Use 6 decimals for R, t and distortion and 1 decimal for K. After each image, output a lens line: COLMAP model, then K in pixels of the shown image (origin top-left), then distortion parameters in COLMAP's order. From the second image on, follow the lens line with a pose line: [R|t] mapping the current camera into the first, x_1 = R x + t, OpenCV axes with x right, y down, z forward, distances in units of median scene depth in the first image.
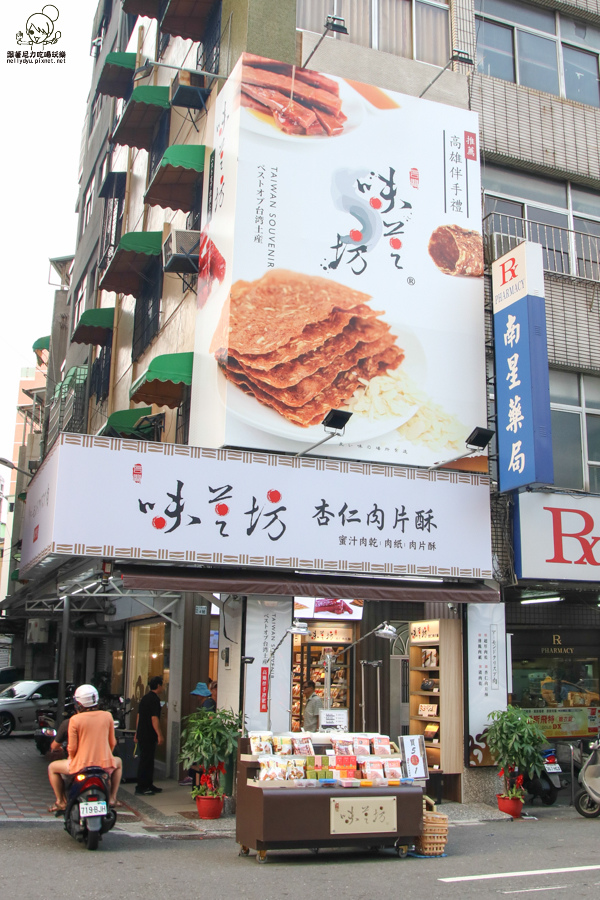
lens RADIAL K [[961.2, 0, 308.9], [0, 961.2, 444.5], [0, 0, 1]] dist [-0.116282, 0.000000]
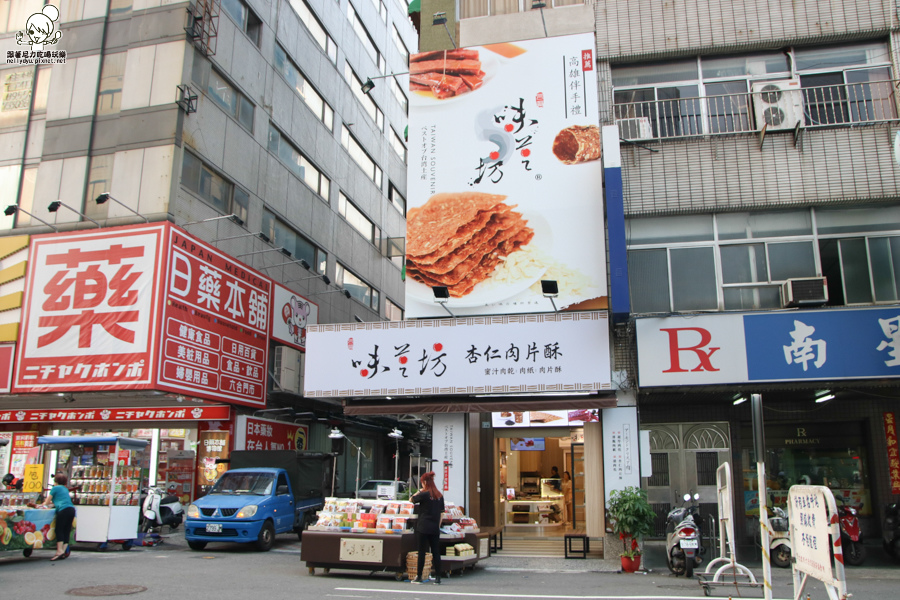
lens RADIAL K [[701.5, 0, 425.3], [0, 701.5, 331.3], [0, 0, 1]] dist [-0.132677, 0.091227]
pose [[0.821677, -0.126181, -0.555810, 0.508811], [0.143164, 0.989613, -0.013019, 0.037255], [0.551680, -0.068875, 0.831208, 0.075074]]
